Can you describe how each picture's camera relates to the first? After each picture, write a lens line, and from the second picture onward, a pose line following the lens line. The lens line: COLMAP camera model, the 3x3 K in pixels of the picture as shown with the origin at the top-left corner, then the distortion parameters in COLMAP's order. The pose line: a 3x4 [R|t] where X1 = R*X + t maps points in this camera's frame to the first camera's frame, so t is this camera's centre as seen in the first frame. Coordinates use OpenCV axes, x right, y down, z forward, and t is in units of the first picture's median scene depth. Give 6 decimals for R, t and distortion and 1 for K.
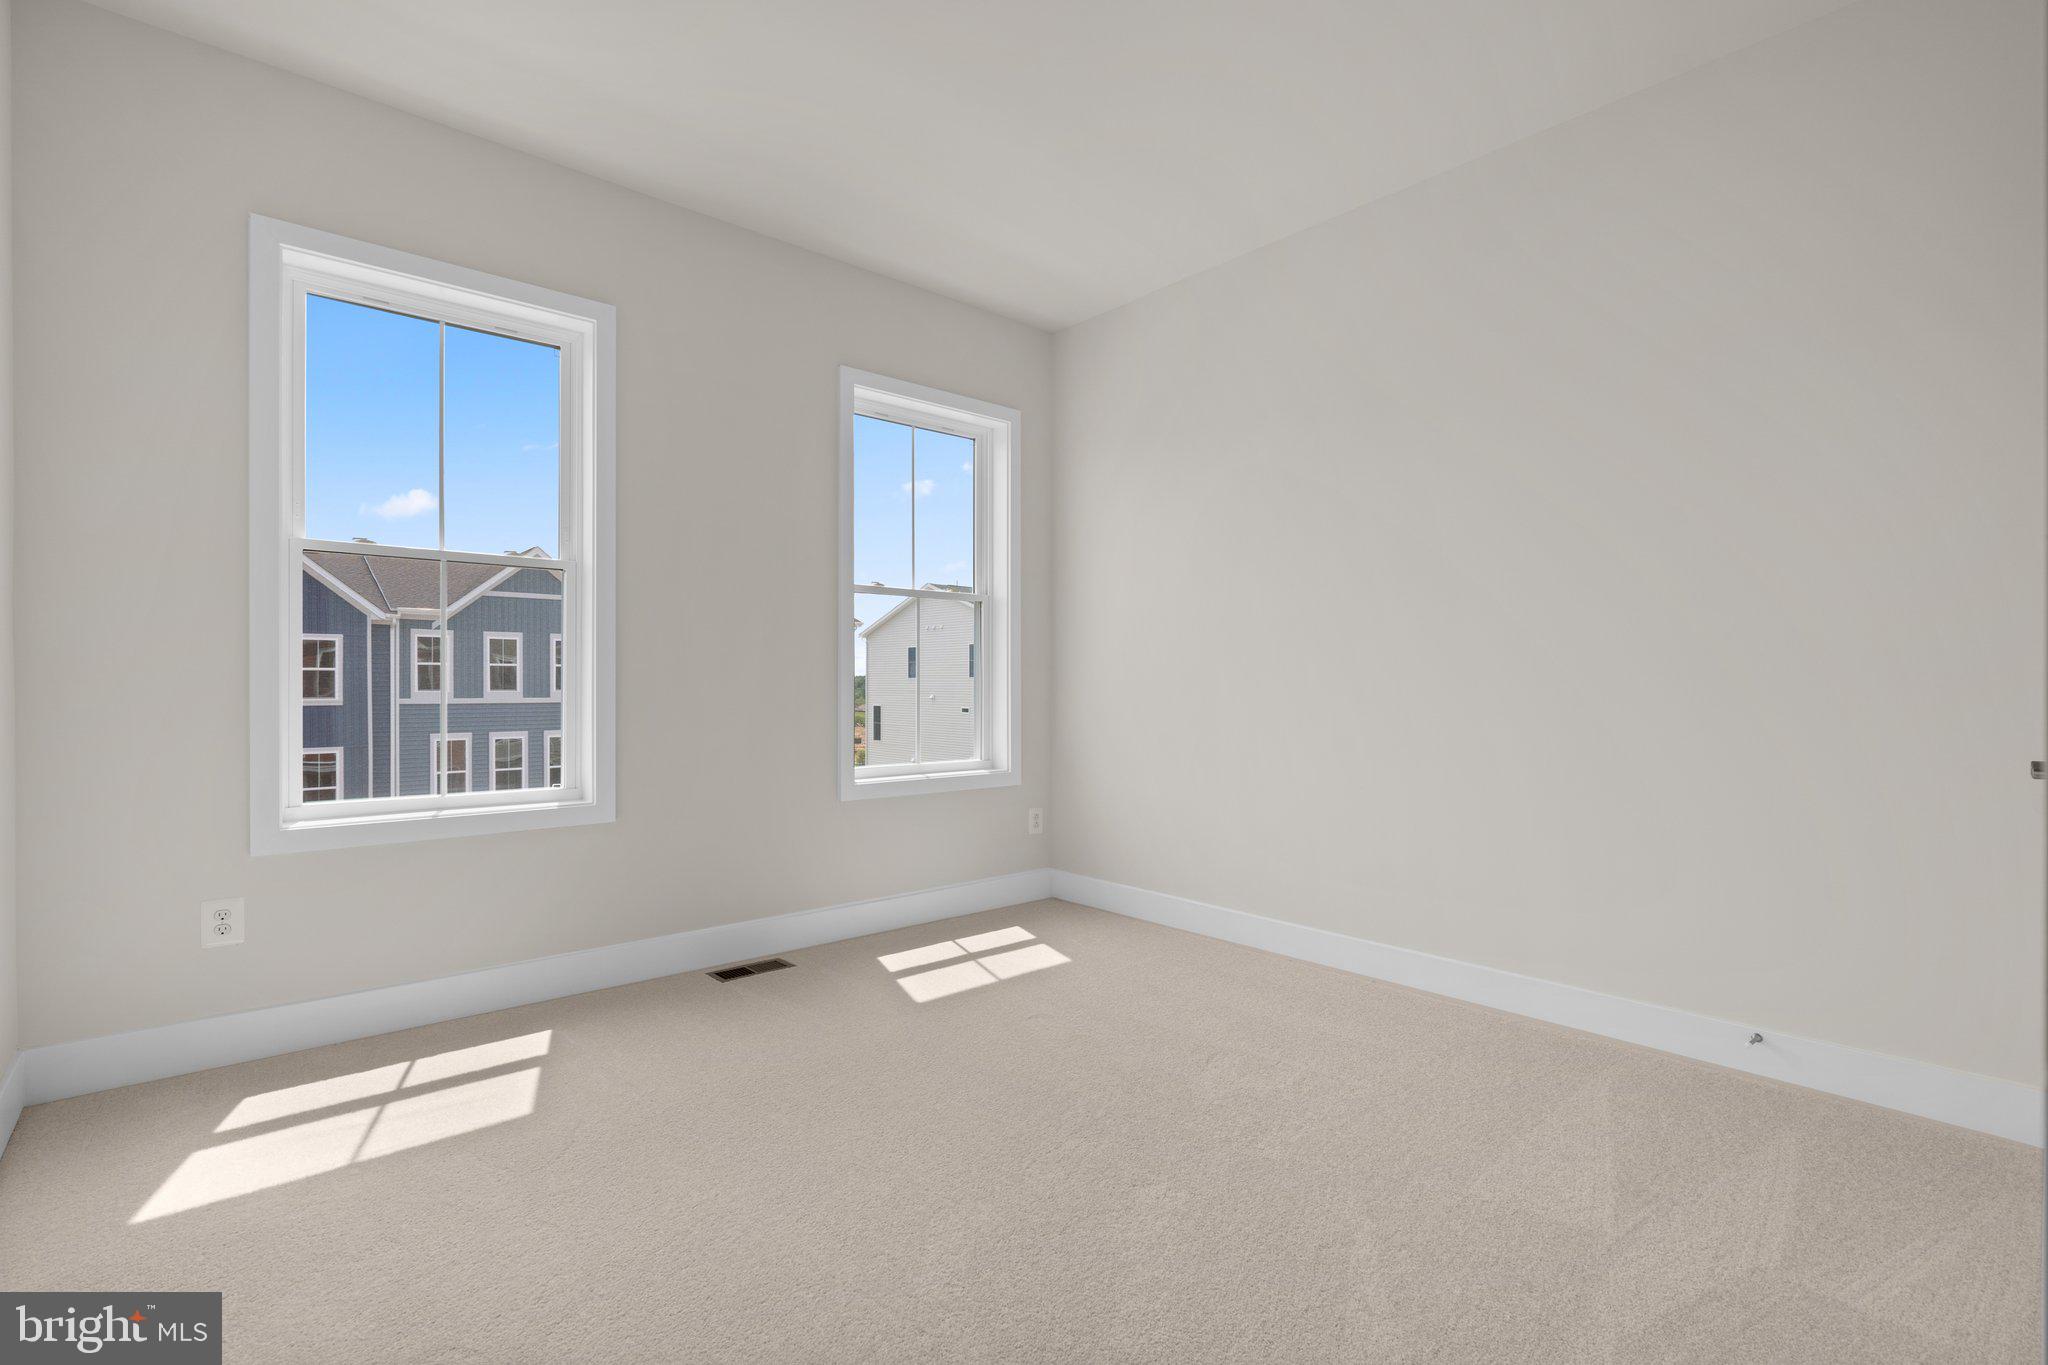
lens RADIAL K [[935.6, 0, 1021.2], [0, 935.6, 690.5], [0, 0, 1]] dist [-0.003349, 0.000035]
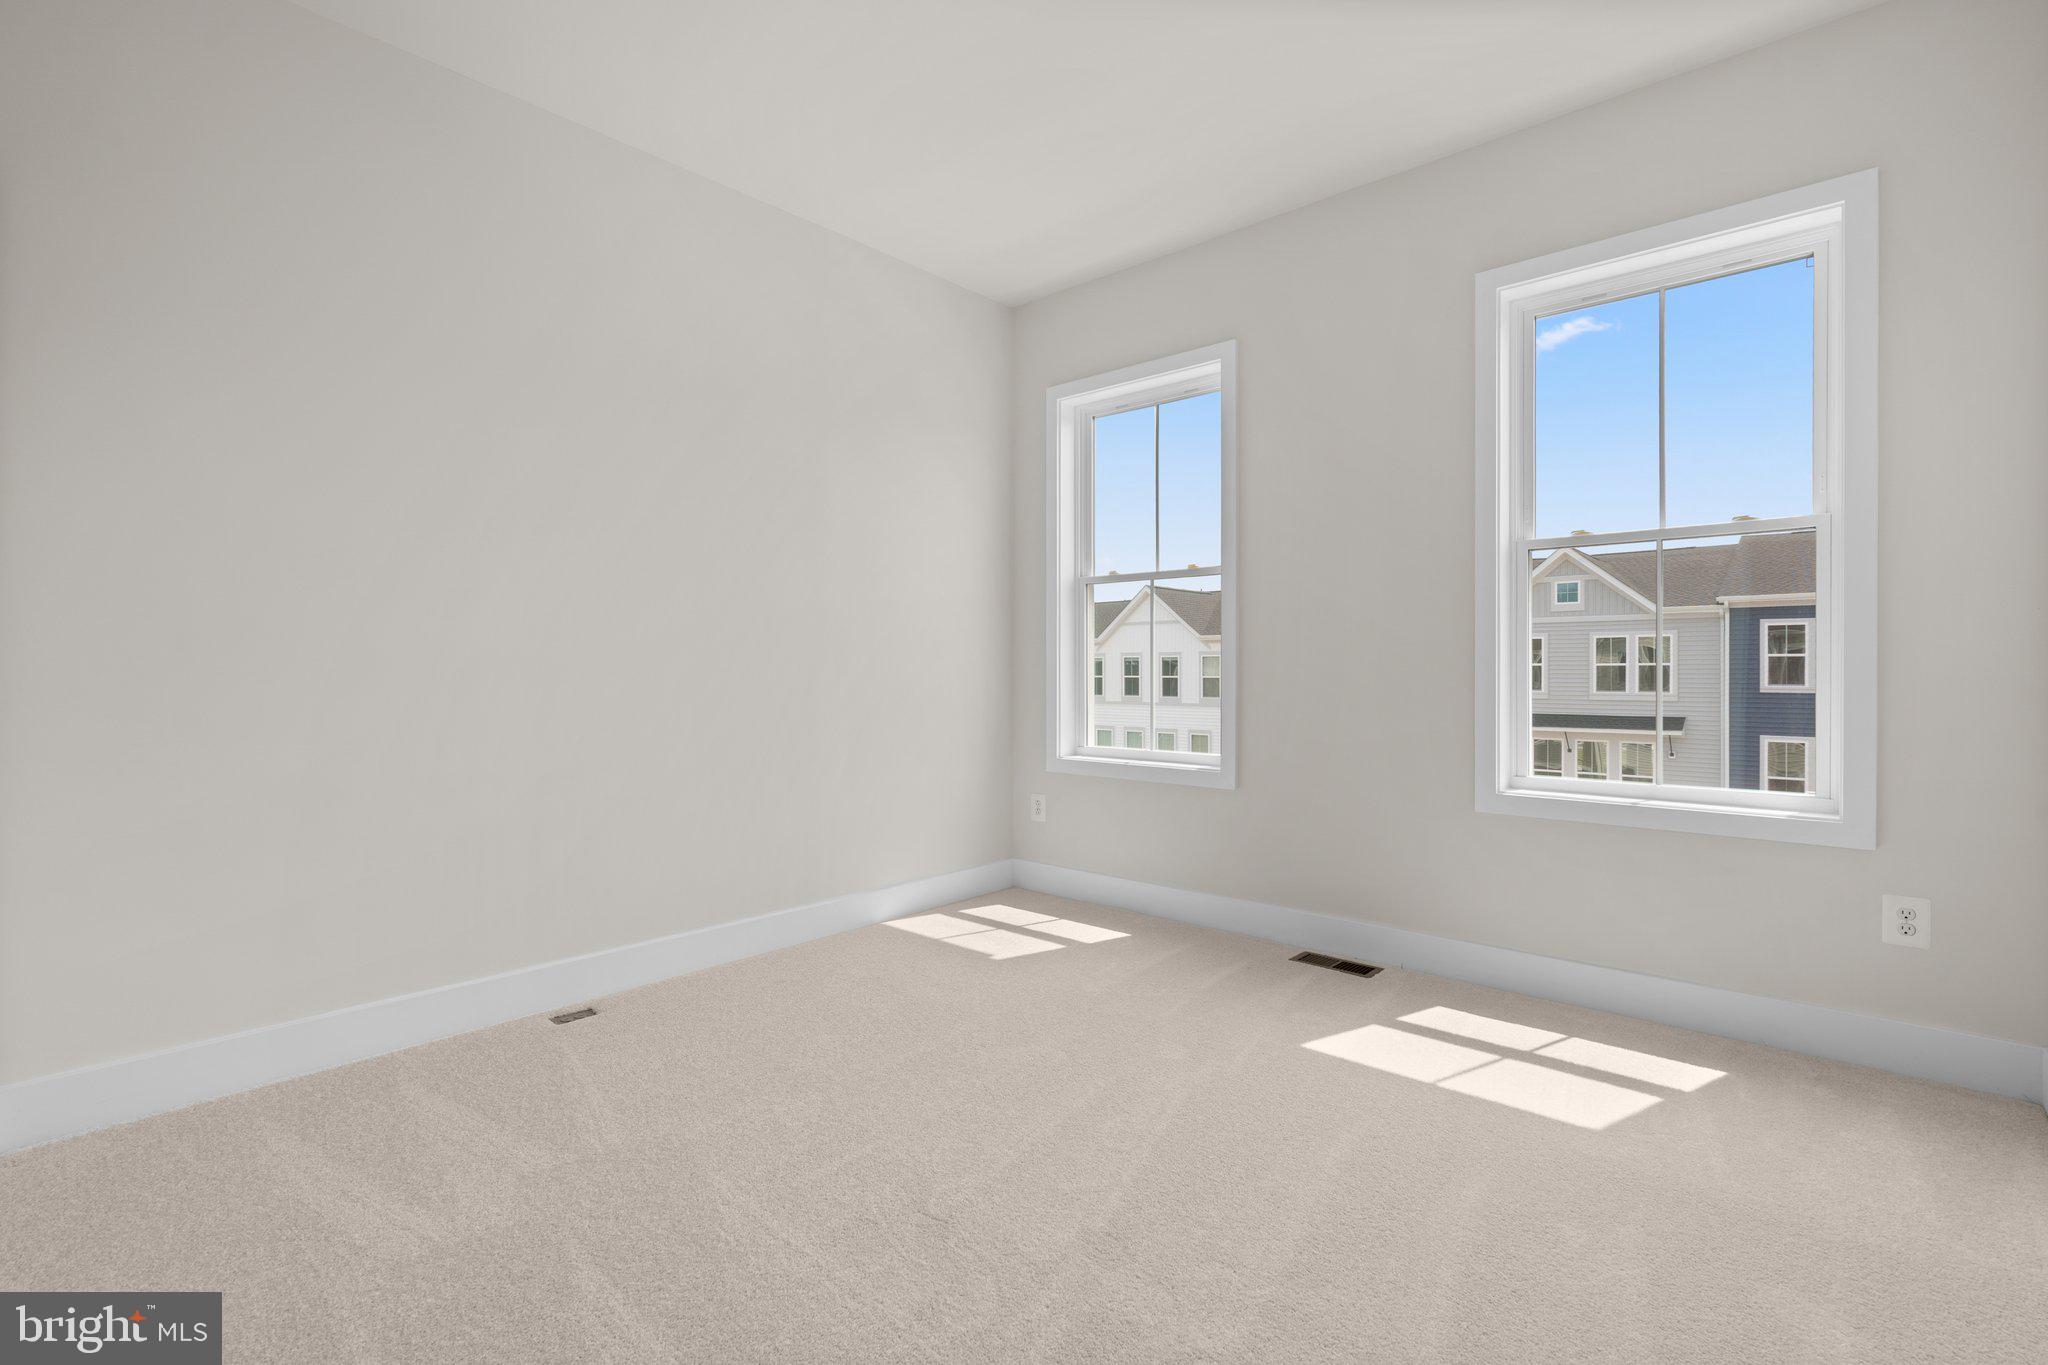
lens RADIAL K [[935.6, 0, 987.0], [0, 935.6, 661.7], [0, 0, 1]] dist [-0.003349, 0.000035]
pose [[0.098641, -0.007144, -0.995097, 0.347909], [-0.005811, 0.999953, -0.007755, -0.002083], [0.995106, 0.006547, 0.098595, 0.303446]]
